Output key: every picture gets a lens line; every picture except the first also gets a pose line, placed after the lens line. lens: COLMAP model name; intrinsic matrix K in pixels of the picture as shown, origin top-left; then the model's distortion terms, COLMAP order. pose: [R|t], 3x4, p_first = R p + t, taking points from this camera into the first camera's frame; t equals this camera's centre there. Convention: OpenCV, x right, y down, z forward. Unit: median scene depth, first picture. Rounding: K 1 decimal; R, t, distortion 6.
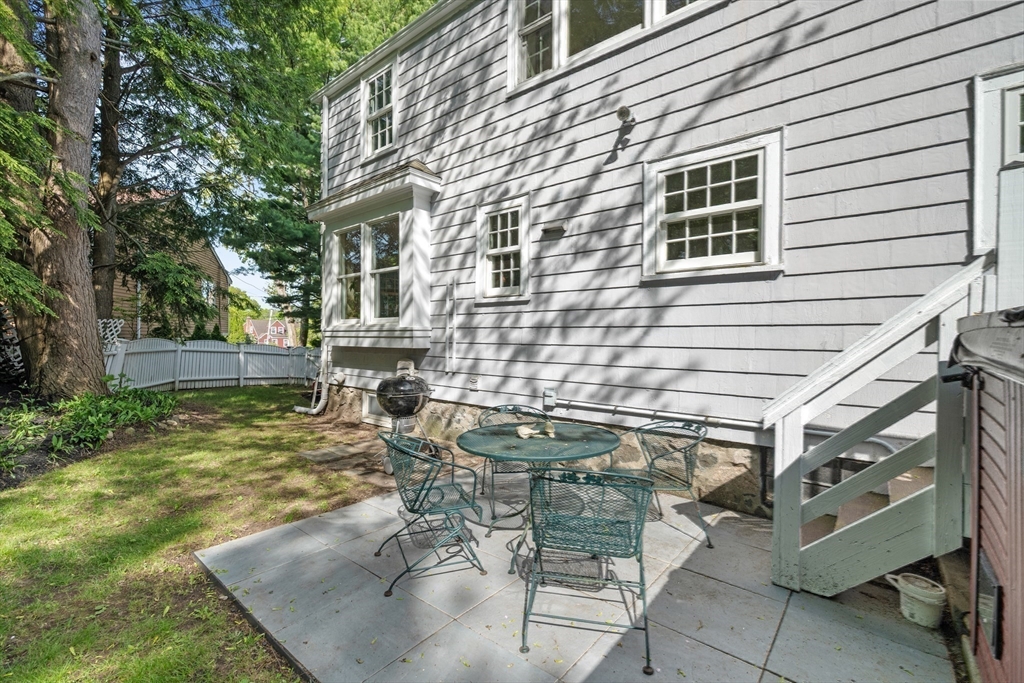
lens RADIAL K [[452.8, 0, 501.7], [0, 452.8, 337.4], [0, 0, 1]] dist [-0.000637, -0.000290]
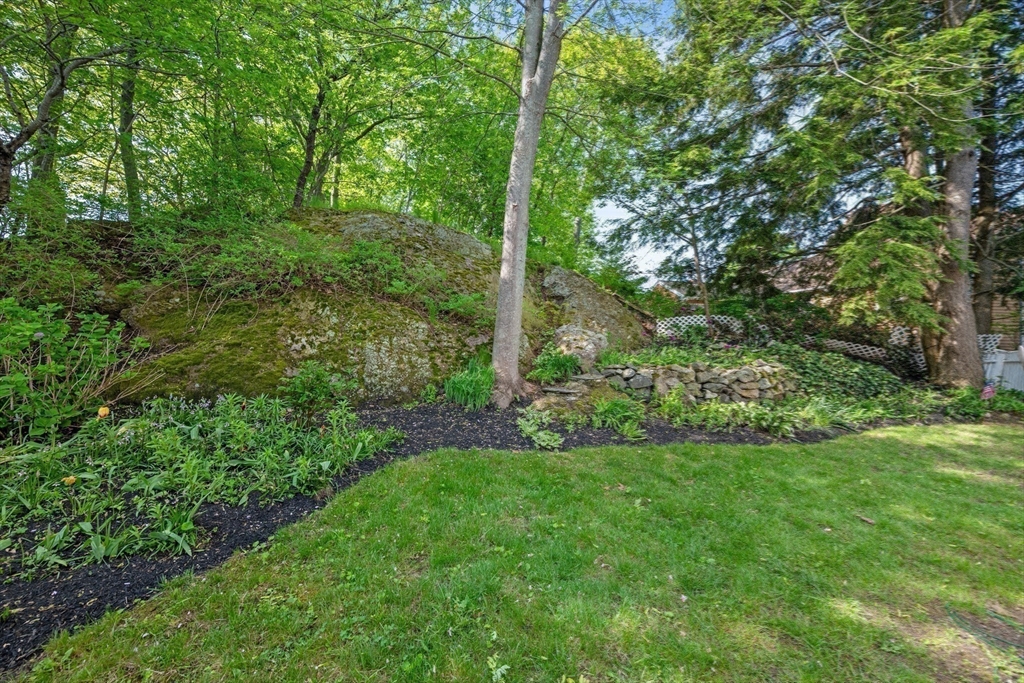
lens RADIAL K [[406.7, 0, 504.5], [0, 406.7, 339.5], [0, 0, 1]] dist [-0.000399, 0.000177]
pose [[-0.020893, -0.017530, -0.999628, 0.336413], [-0.006452, 0.999828, -0.017398, 0.002623], [0.999761, 0.006086, -0.021003, -0.372387]]
